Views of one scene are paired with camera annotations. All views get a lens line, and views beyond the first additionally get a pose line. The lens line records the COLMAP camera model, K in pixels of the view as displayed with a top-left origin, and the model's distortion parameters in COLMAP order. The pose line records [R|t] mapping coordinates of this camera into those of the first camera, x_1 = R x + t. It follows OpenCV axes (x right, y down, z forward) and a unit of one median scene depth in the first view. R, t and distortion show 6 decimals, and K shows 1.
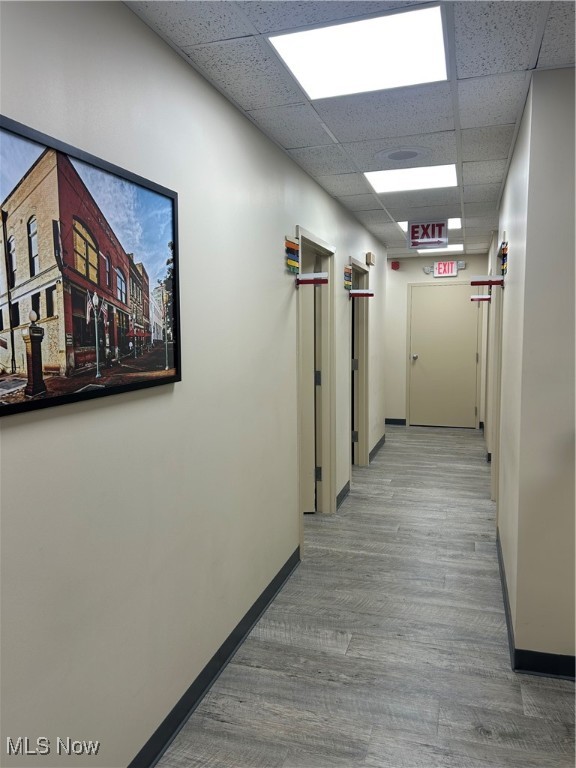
lens RADIAL K [[572.1, 0, 288.8], [0, 572.1, 383.6], [0, 0, 1]] dist [-0.000219, -0.000942]
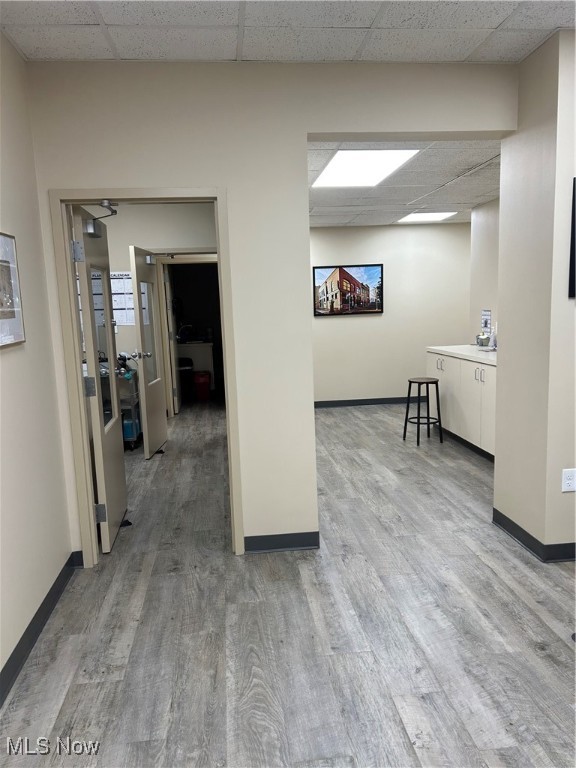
lens RADIAL K [[572.1, 0, 287.6], [0, 572.1, 384.8], [0, 0, 1]] dist [-0.000219, -0.000942]
pose [[0.407374, 0.126679, -0.904433, 3.846089], [-0.050077, 0.991942, 0.116380, 0.074940], [0.911887, -0.002119, 0.410435, -1.438681]]
